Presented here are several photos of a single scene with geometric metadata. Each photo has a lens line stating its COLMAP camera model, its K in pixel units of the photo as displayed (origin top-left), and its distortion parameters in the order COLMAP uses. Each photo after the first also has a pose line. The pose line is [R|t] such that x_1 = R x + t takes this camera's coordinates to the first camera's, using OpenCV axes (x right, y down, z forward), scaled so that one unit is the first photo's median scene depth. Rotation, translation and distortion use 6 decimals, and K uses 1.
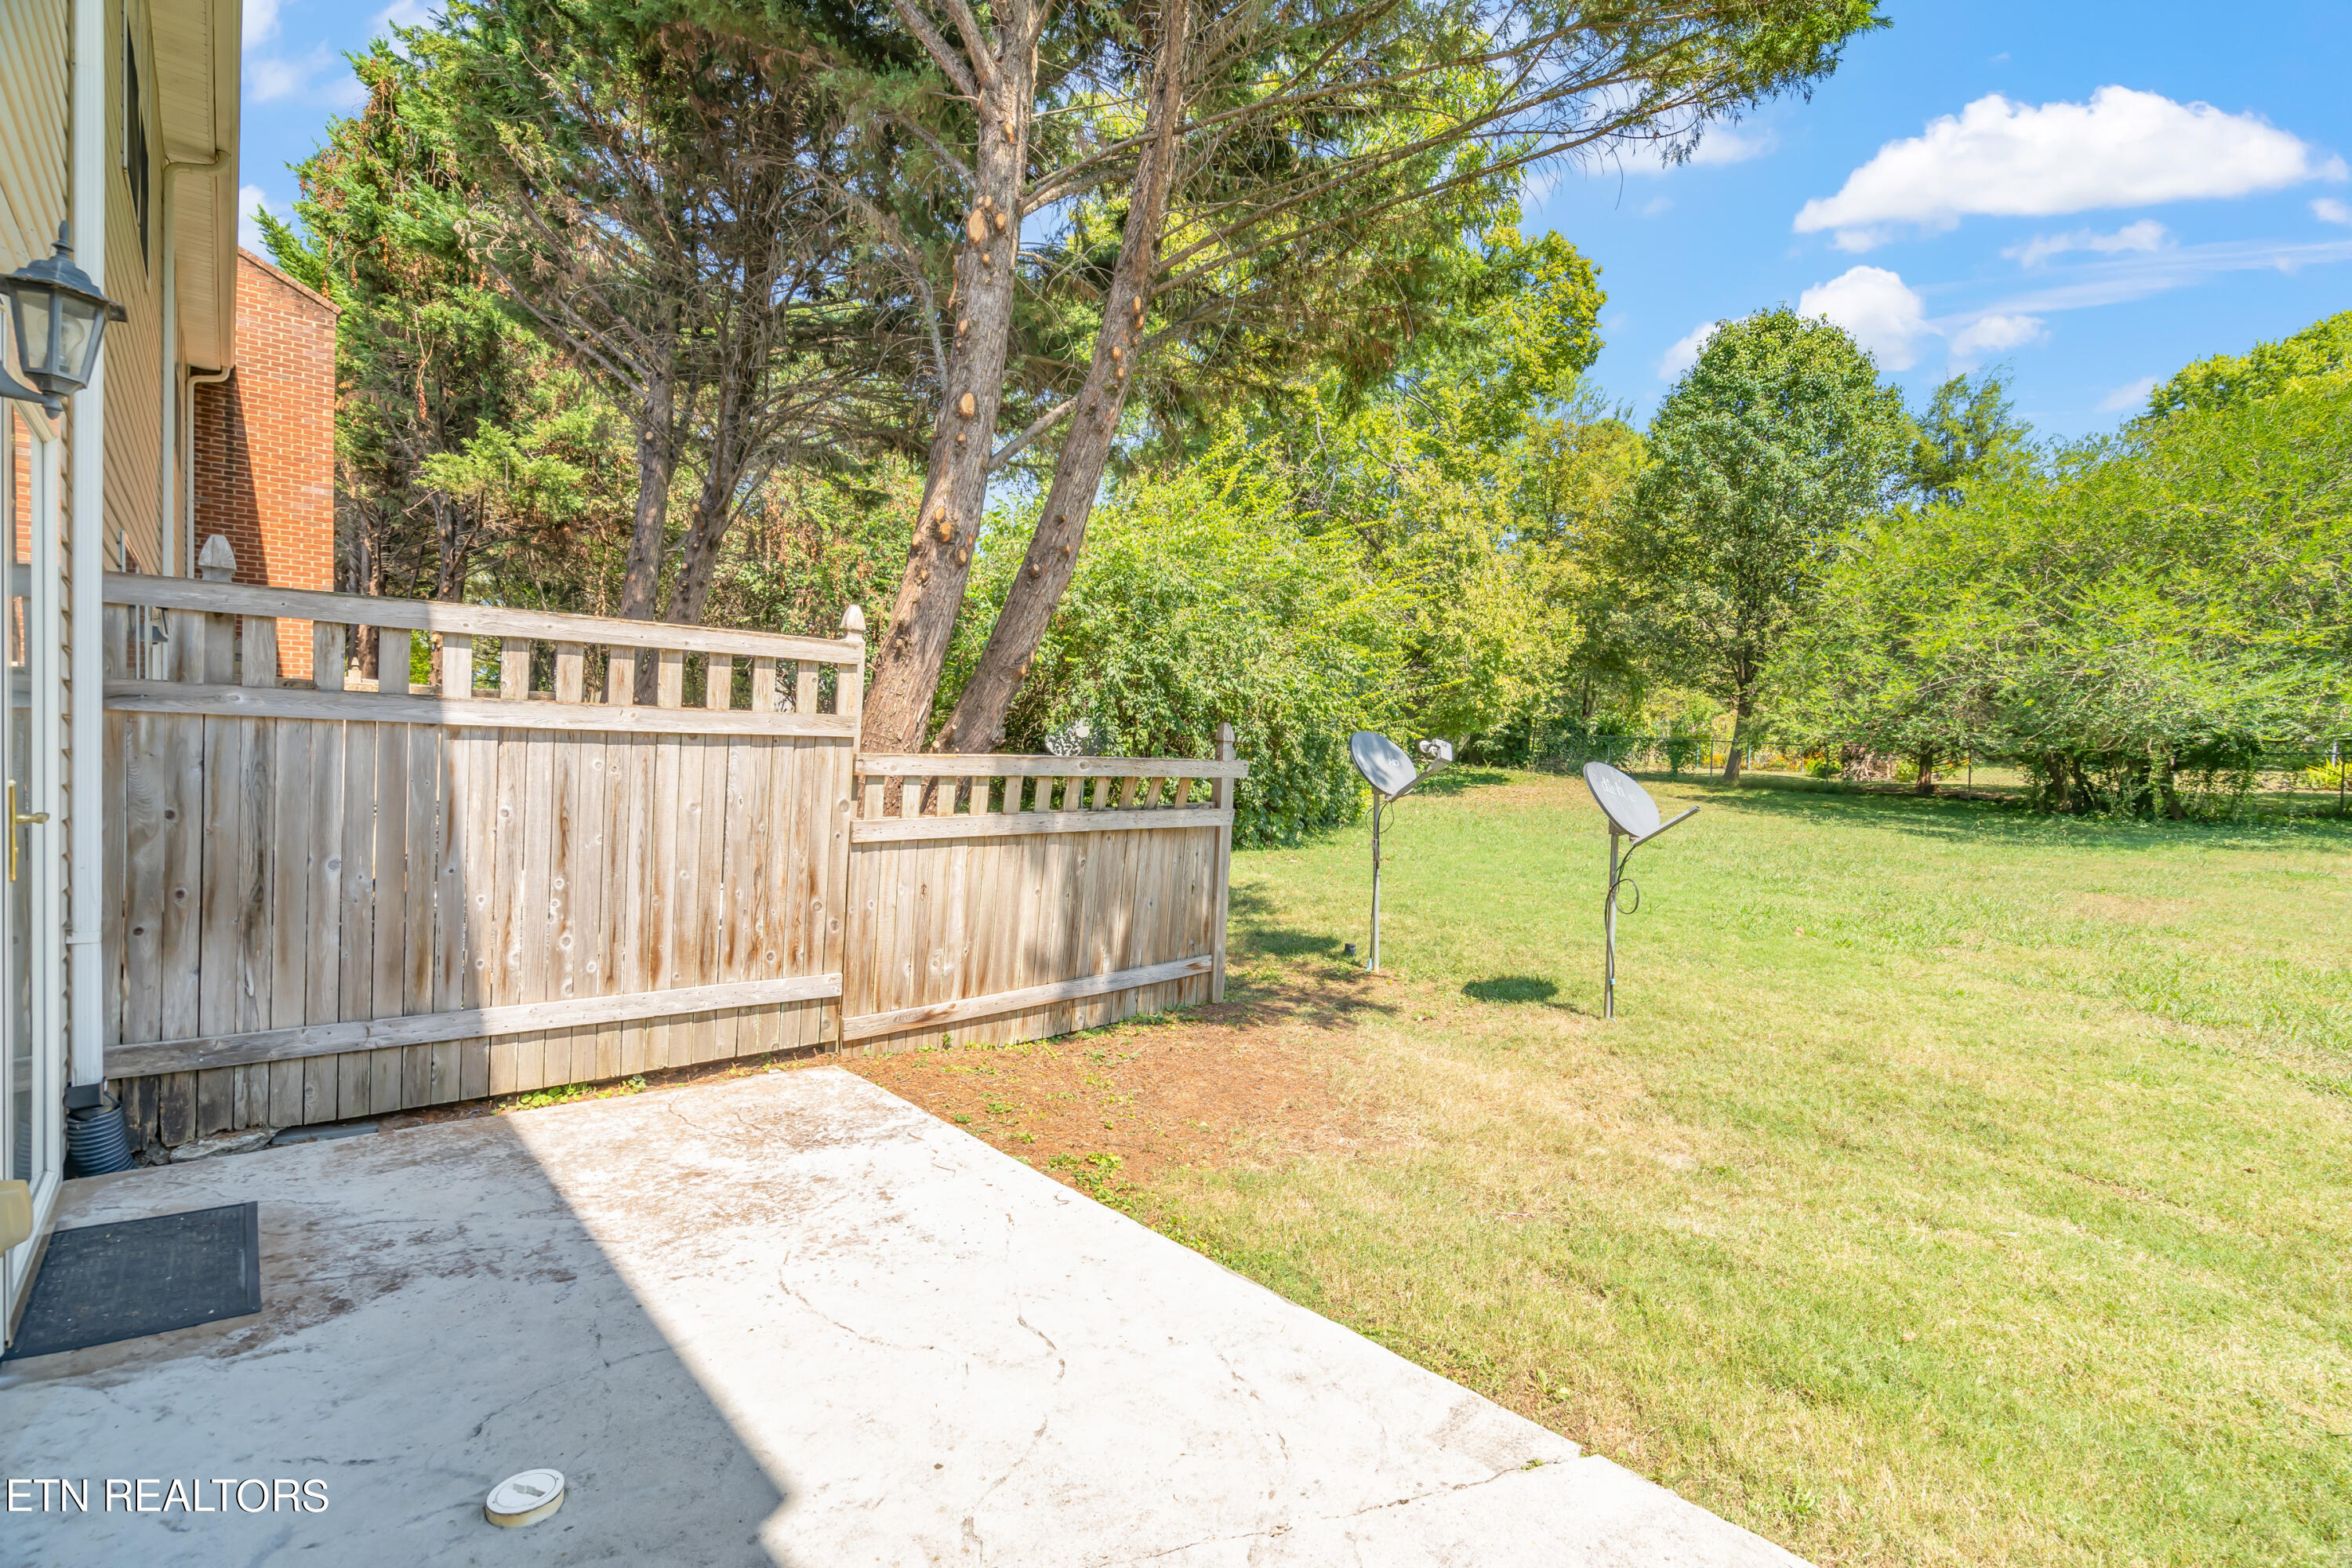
lens RADIAL K [[1068.7, 0, 1171.2], [0, 1068.7, 763.3], [0, 0, 1]] dist [-0.002103, 0.001582]
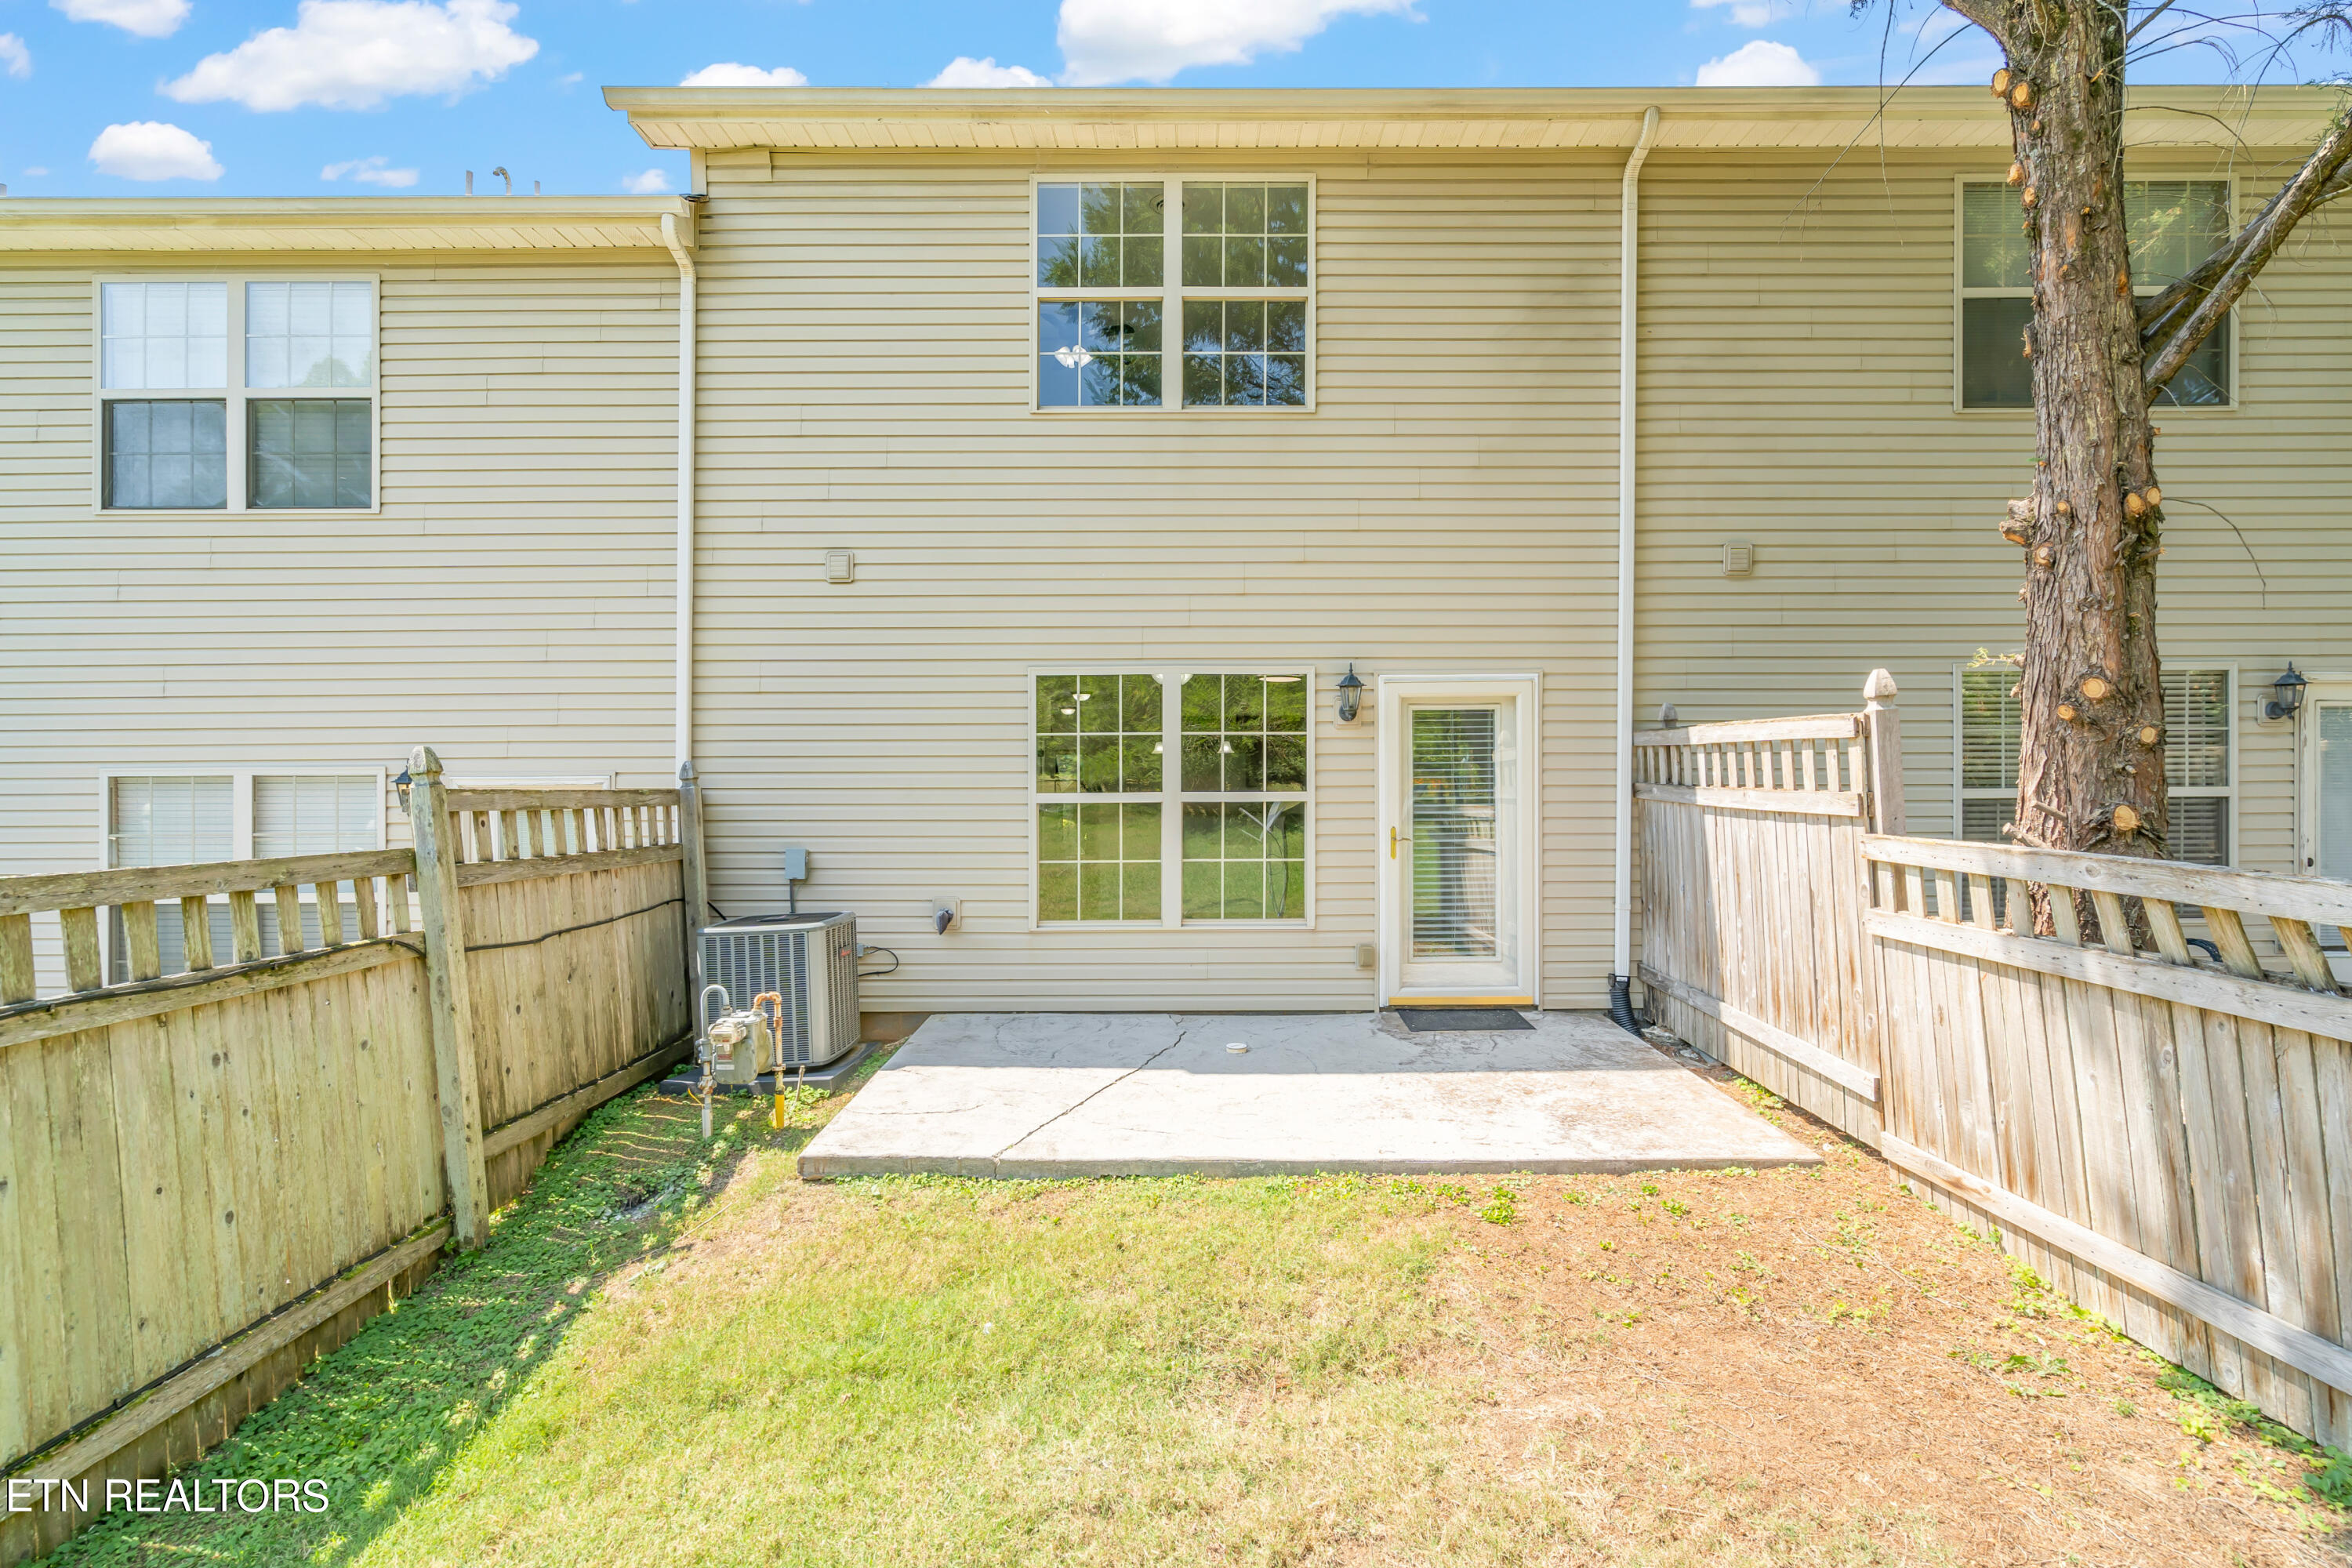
lens RADIAL K [[1068.7, 0, 1216.1], [0, 1068.7, 764.9], [0, 0, 1]] dist [-0.002103, 0.001582]
pose [[-0.634633, -0.022022, -0.772500, 0.684097], [-0.009756, 0.999743, -0.020486, -0.040777], [0.772752, -0.005465, -0.634684, 1.040078]]
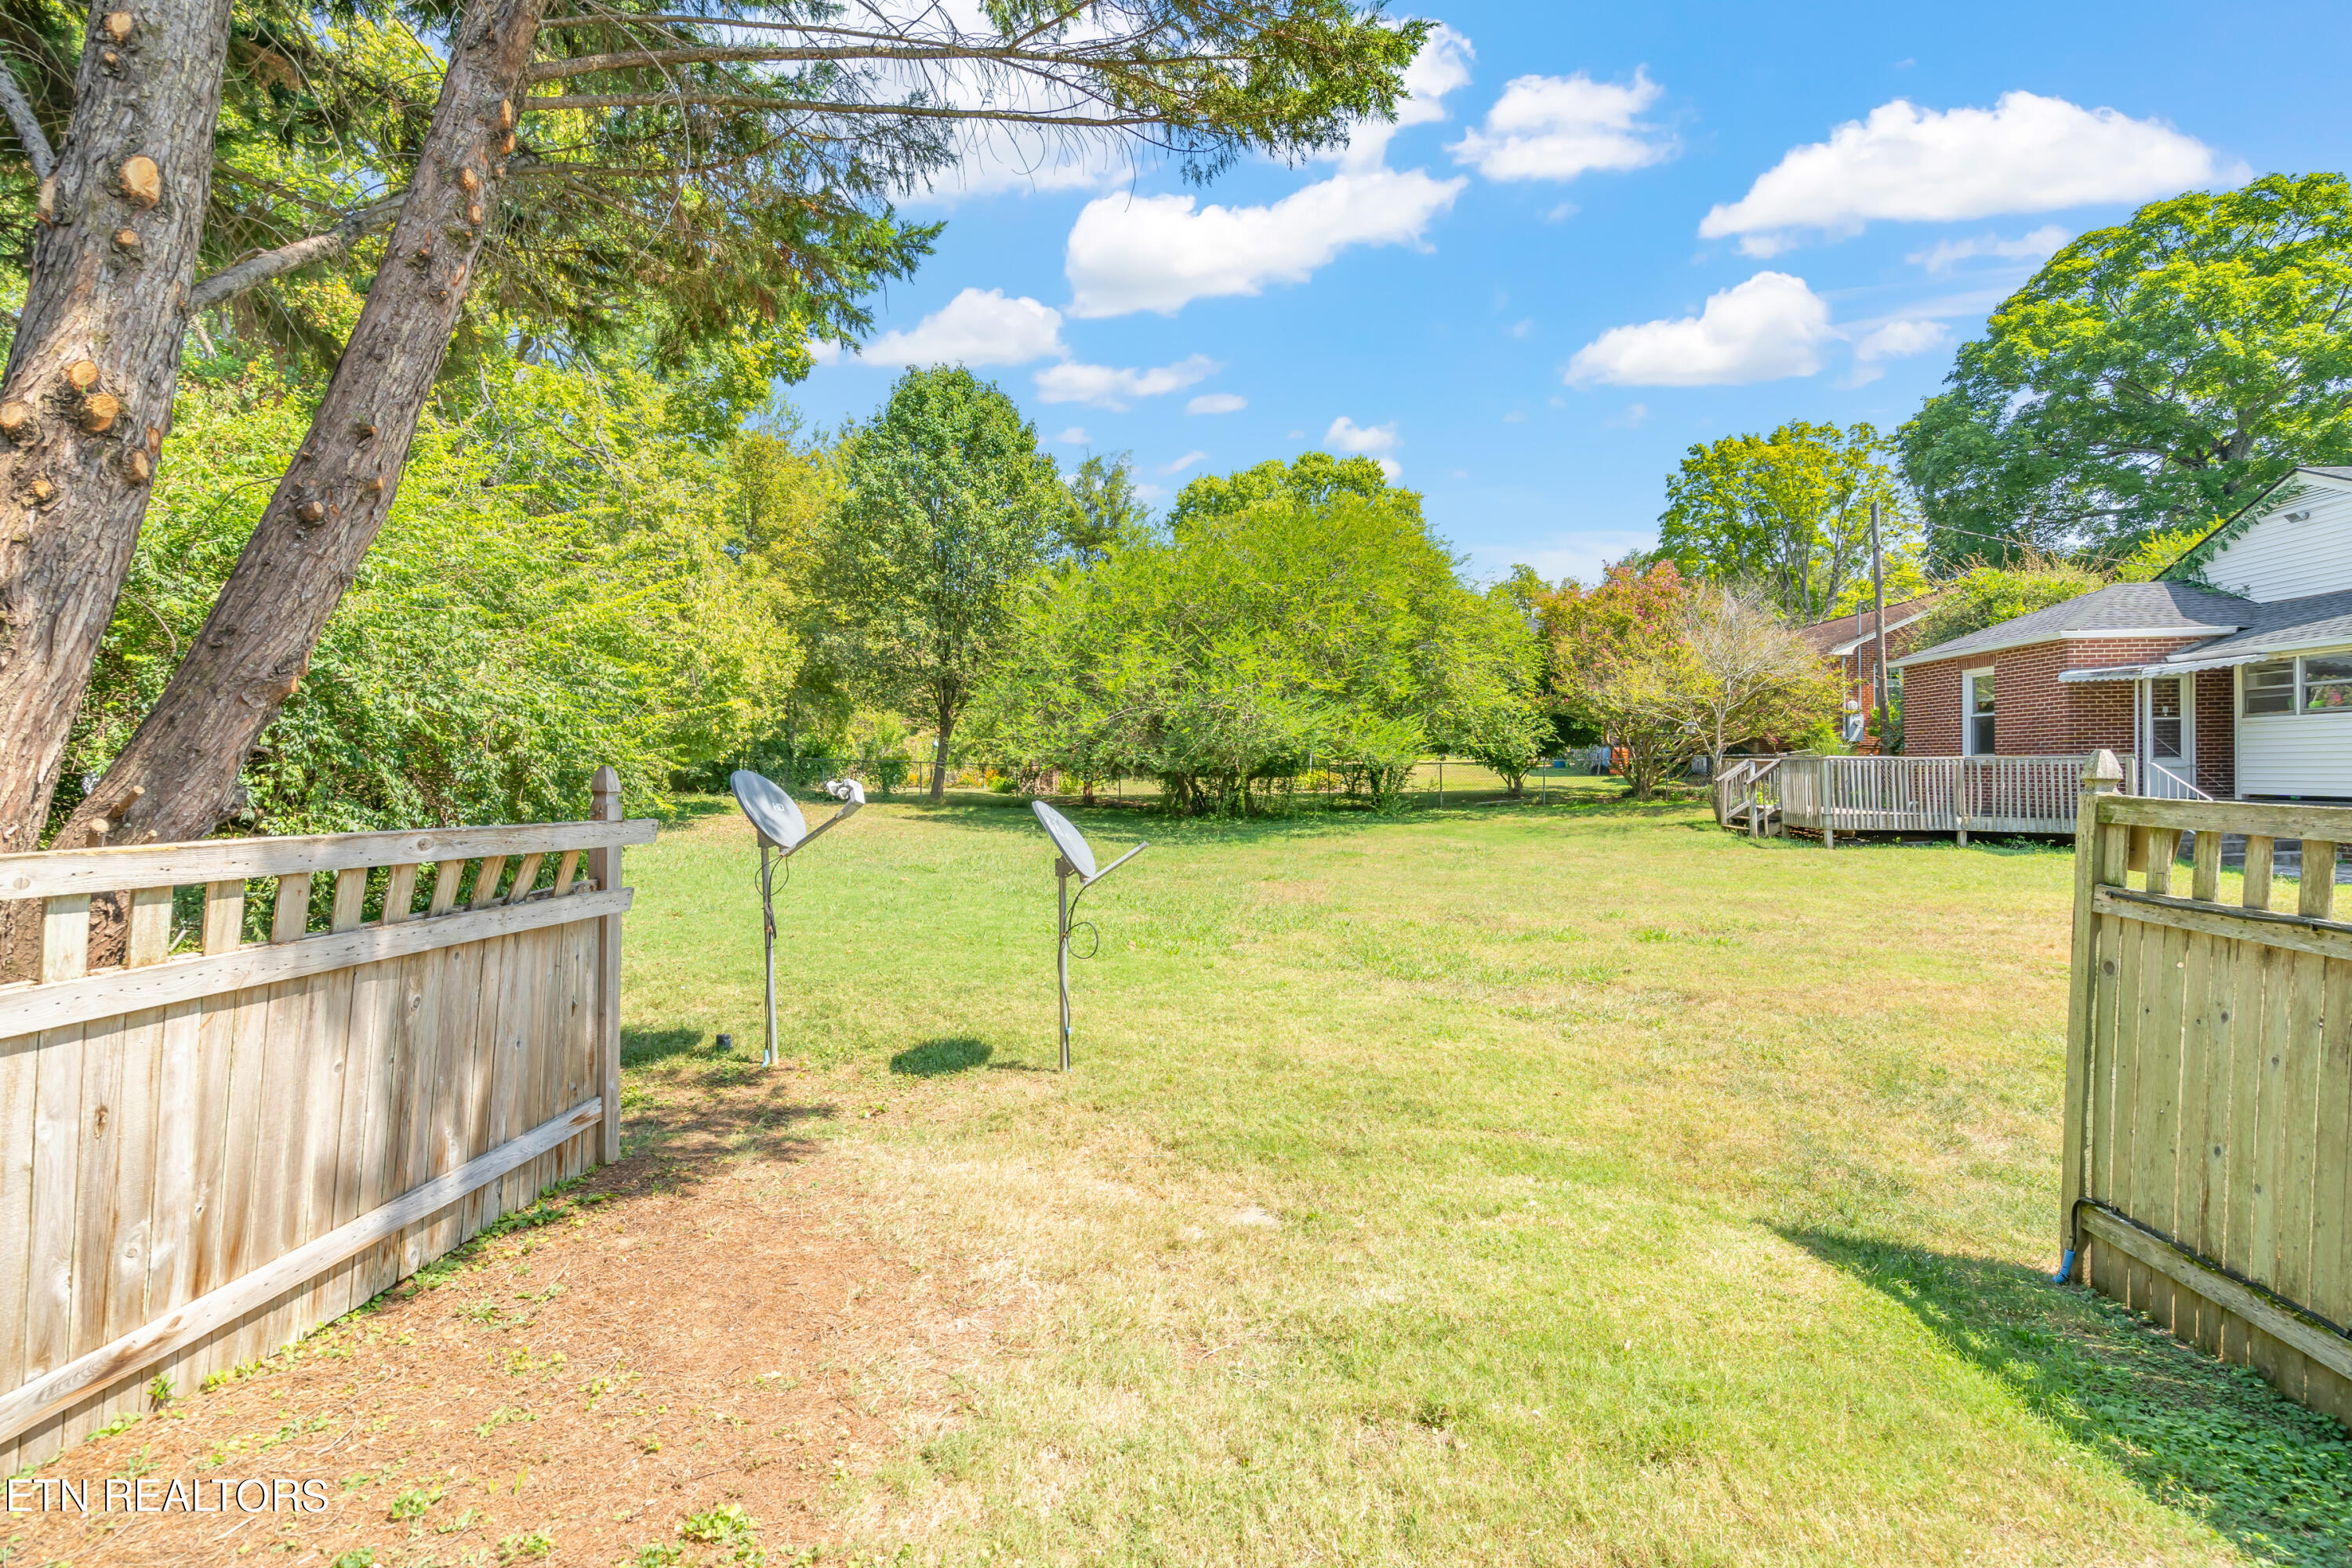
lens RADIAL K [[1068.7, 0, 1155.1], [0, 1068.7, 790.3], [0, 0, 1]] dist [-0.002103, 0.001582]
pose [[0.734114, -0.034433, 0.678153, -0.195063], [0.029145, 0.999391, 0.019194, -0.029833], [-0.678401, 0.005674, 0.734670, 0.280639]]
